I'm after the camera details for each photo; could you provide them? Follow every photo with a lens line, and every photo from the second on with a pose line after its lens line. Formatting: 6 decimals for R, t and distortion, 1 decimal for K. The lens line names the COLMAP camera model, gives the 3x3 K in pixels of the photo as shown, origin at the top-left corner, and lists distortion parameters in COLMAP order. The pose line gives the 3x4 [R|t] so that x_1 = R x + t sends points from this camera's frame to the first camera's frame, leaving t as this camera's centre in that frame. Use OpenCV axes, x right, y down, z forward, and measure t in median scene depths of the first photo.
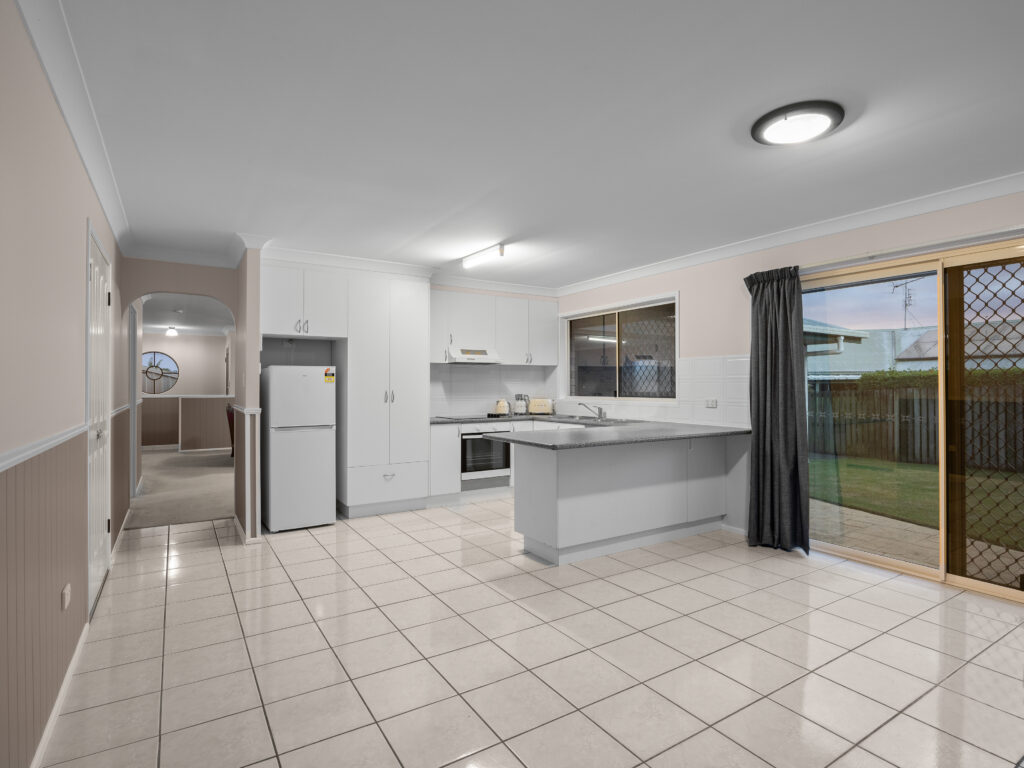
lens RADIAL K [[532.2, 0, 512.0], [0, 532.2, 384.0], [0, 0, 1]] dist [-0.016914, 0.000107]
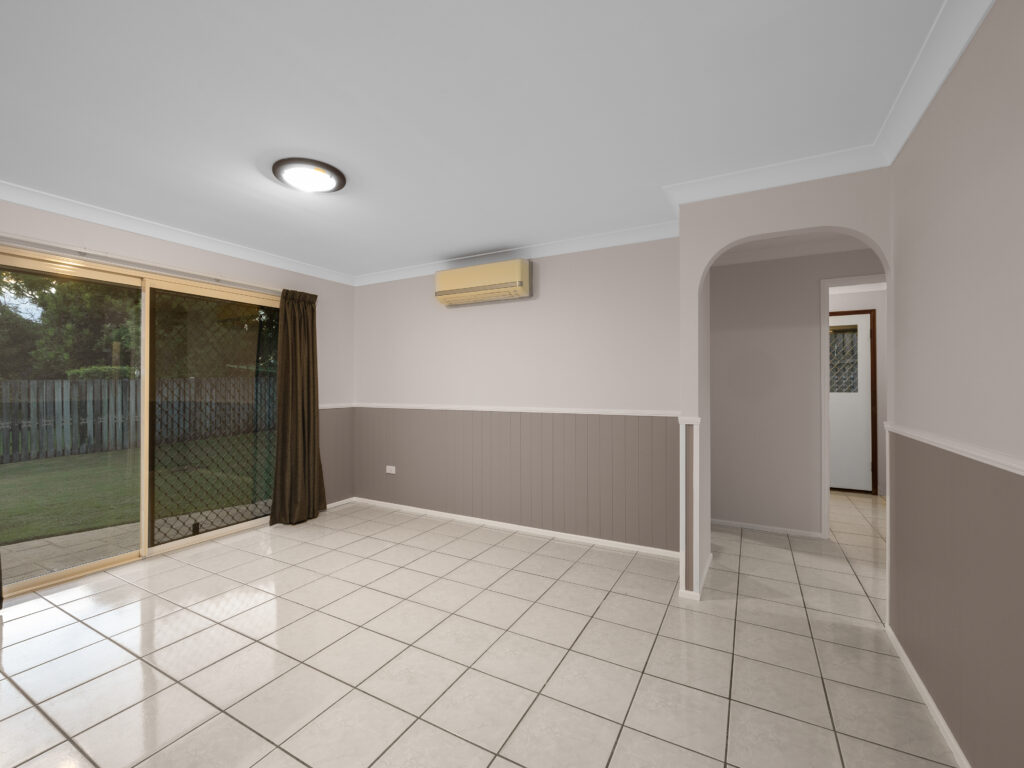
lens RADIAL K [[440.4, 0, 507.9], [0, 440.4, 381.5], [0, 0, 1]] dist [-0.003084, -0.000447]
pose [[-0.482243, 0.008978, 0.875992, -0.277569], [0.001508, 0.999955, -0.009418, -0.000325], [-0.876036, -0.003220, -0.482234, 0.514194]]
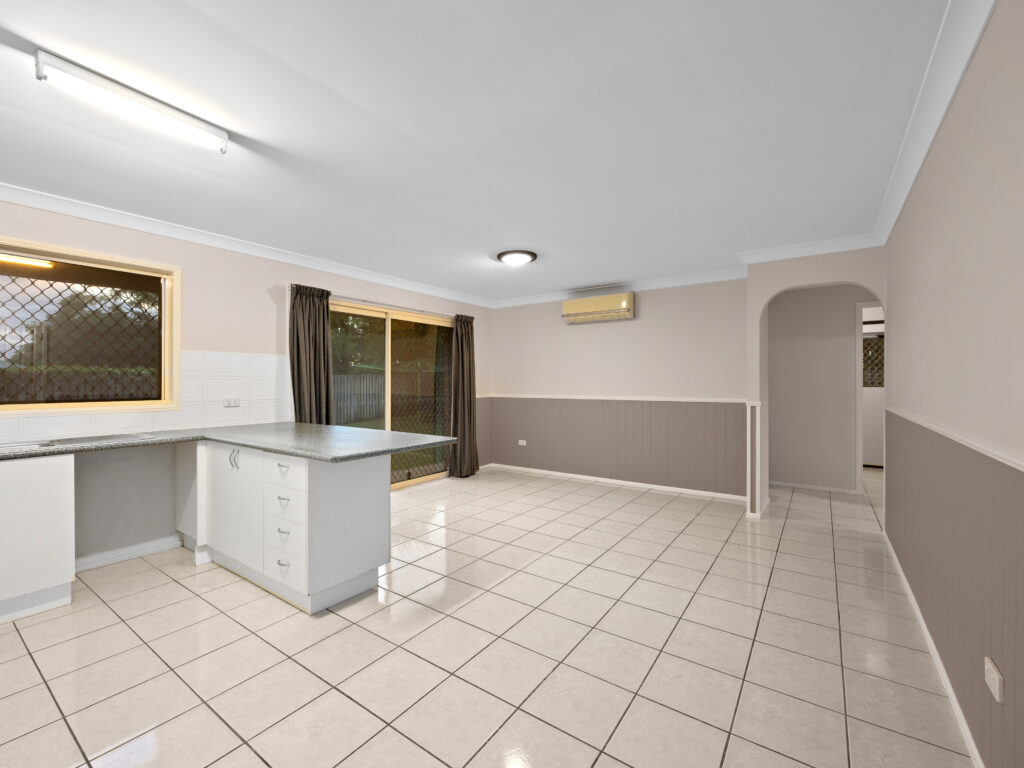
lens RADIAL K [[440.4, 0, 507.9], [0, 440.4, 381.5], [0, 0, 1]] dist [-0.003084, -0.000447]
pose [[-0.379869, 0.002366, 0.925037, -0.503791], [0.000773, 0.999997, -0.002241, 0.002225], [-0.925040, -0.000137, -0.379870, 0.803403]]
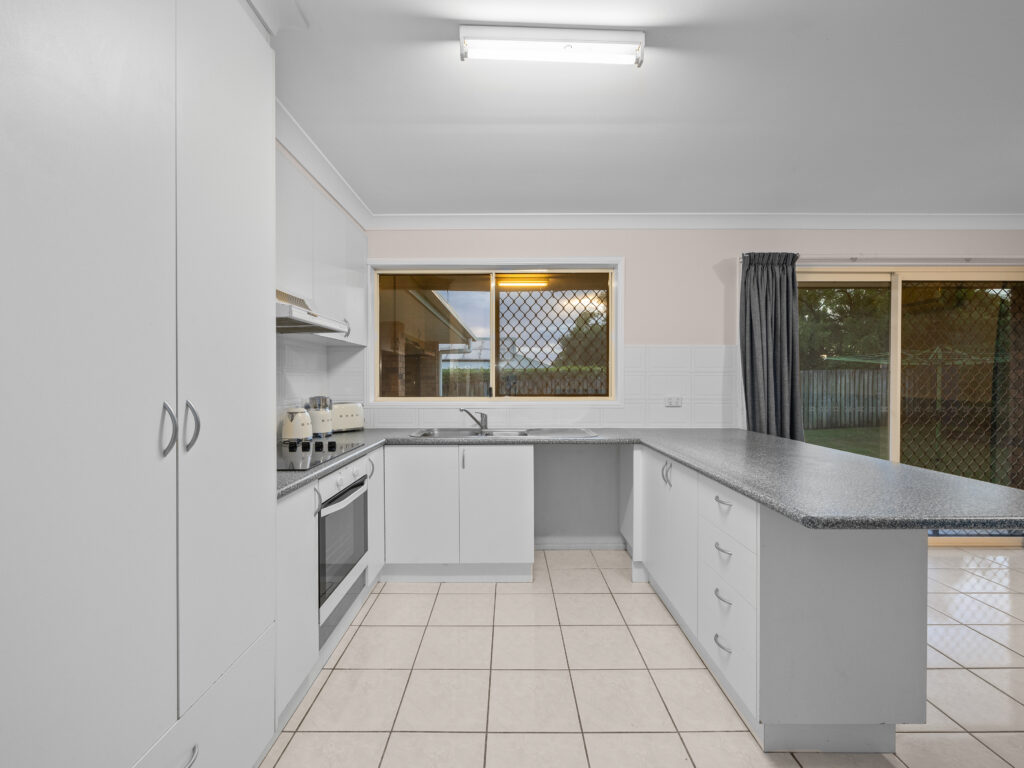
lens RADIAL K [[440.4, 0, 507.9], [0, 440.4, 381.5], [0, 0, 1]] dist [-0.003084, -0.000447]
pose [[0.540078, -0.003233, 0.841608, -0.324310], [-0.001866, 0.999986, 0.005039, 0.002346], [-0.841613, -0.004291, 0.540065, 0.806254]]
